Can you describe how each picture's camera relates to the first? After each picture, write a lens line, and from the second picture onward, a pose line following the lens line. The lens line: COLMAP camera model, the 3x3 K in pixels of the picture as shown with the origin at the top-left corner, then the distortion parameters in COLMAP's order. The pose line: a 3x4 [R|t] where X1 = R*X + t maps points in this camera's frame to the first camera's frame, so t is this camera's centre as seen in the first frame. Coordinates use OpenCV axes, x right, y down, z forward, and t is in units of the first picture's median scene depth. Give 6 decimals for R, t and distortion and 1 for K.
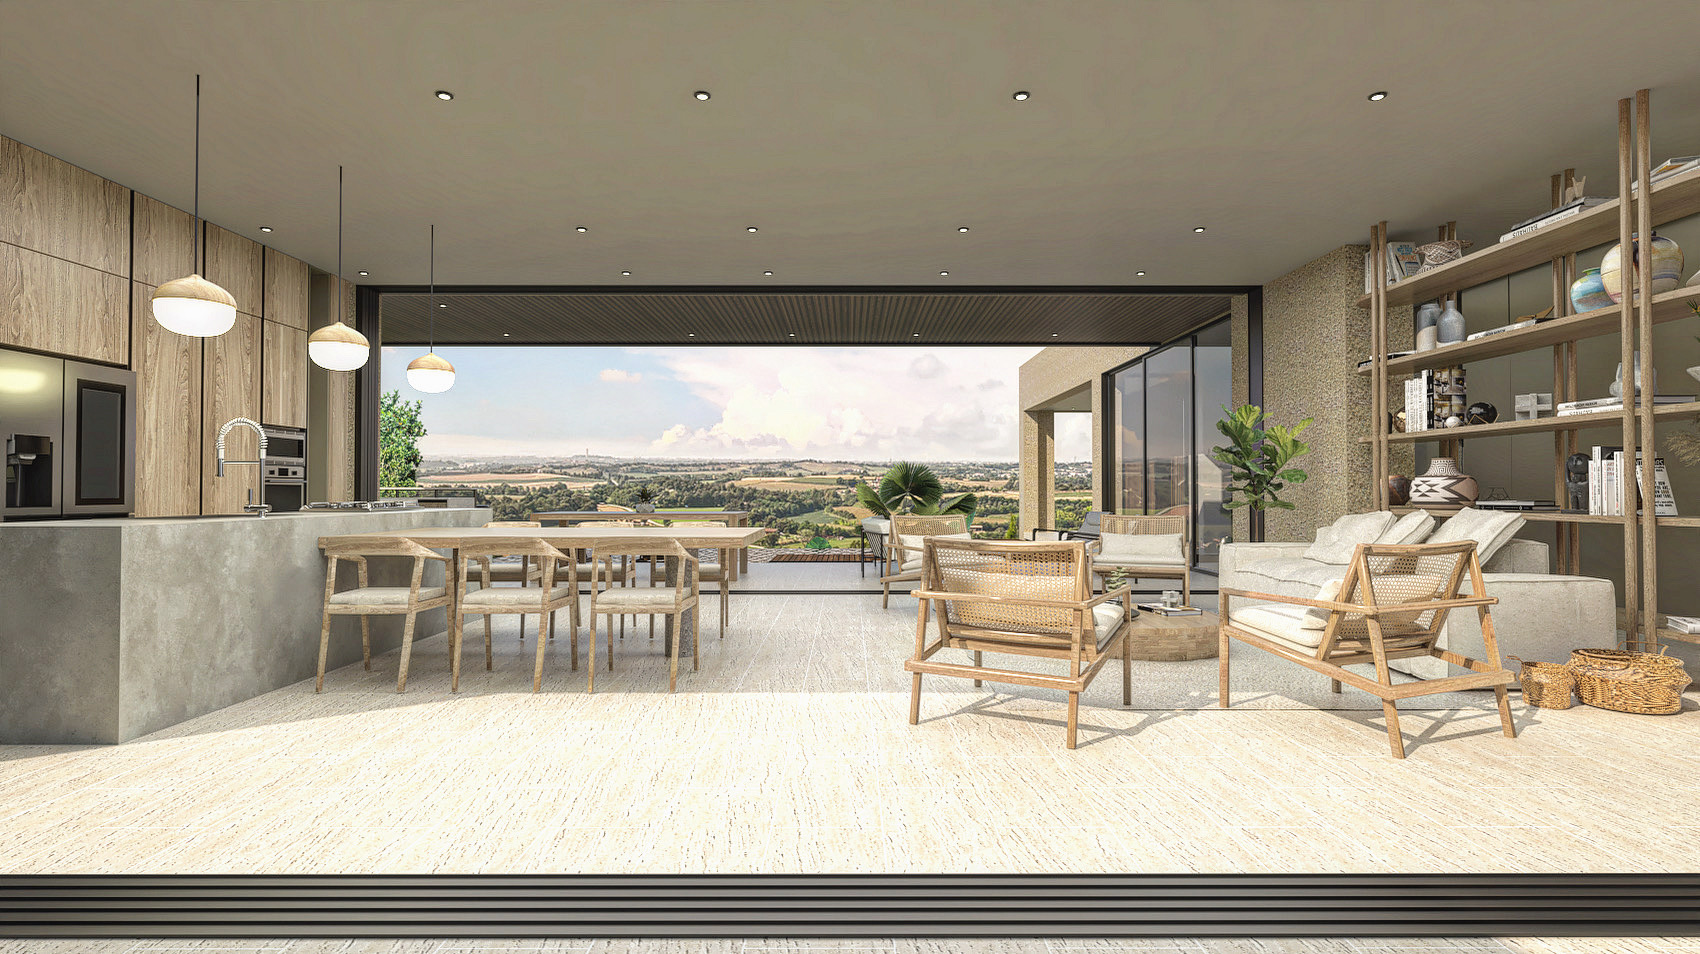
lens RADIAL K [[848.2, 0, 850.0], [0, 848.2, 477.0], [0, 0, 1]] dist [0.000445, -0.000426]
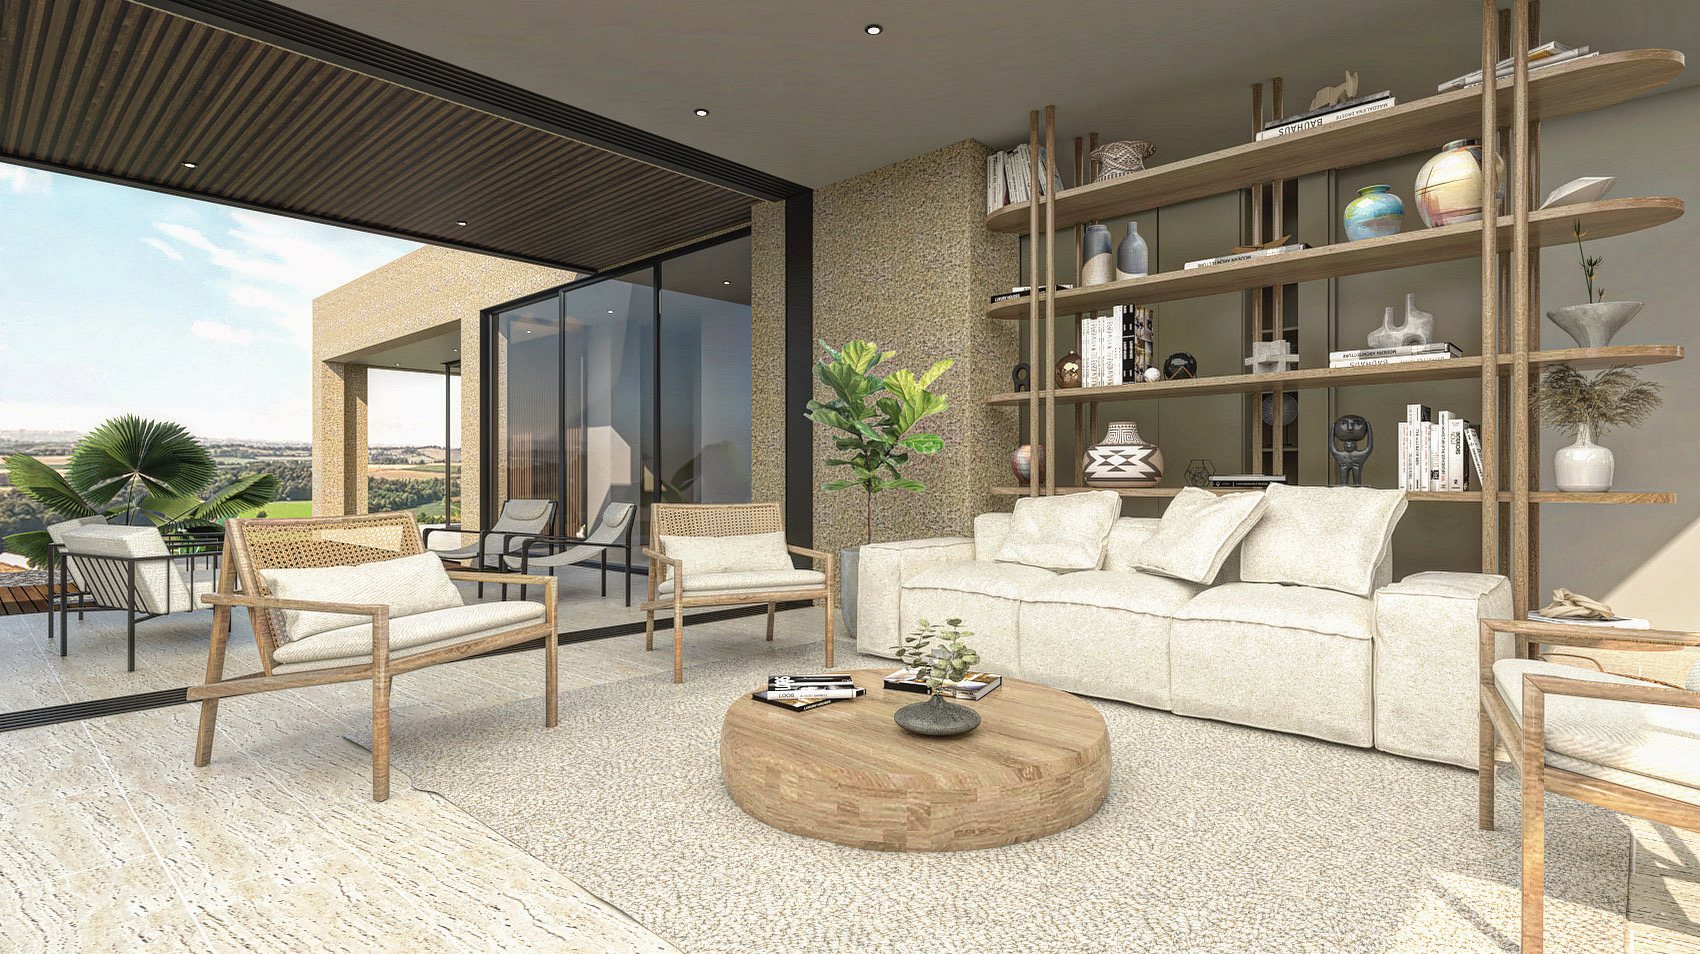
lens RADIAL K [[848.2, 0, 850.0], [0, 848.2, 477.0], [0, 0, 1]] dist [0.000445, -0.000426]
pose [[0.686000, -0.000793, 0.727601, -0.043145], [-0.012120, 0.999848, 0.012516, 0.021292], [-0.727501, -0.017405, 0.685886, 0.640622]]
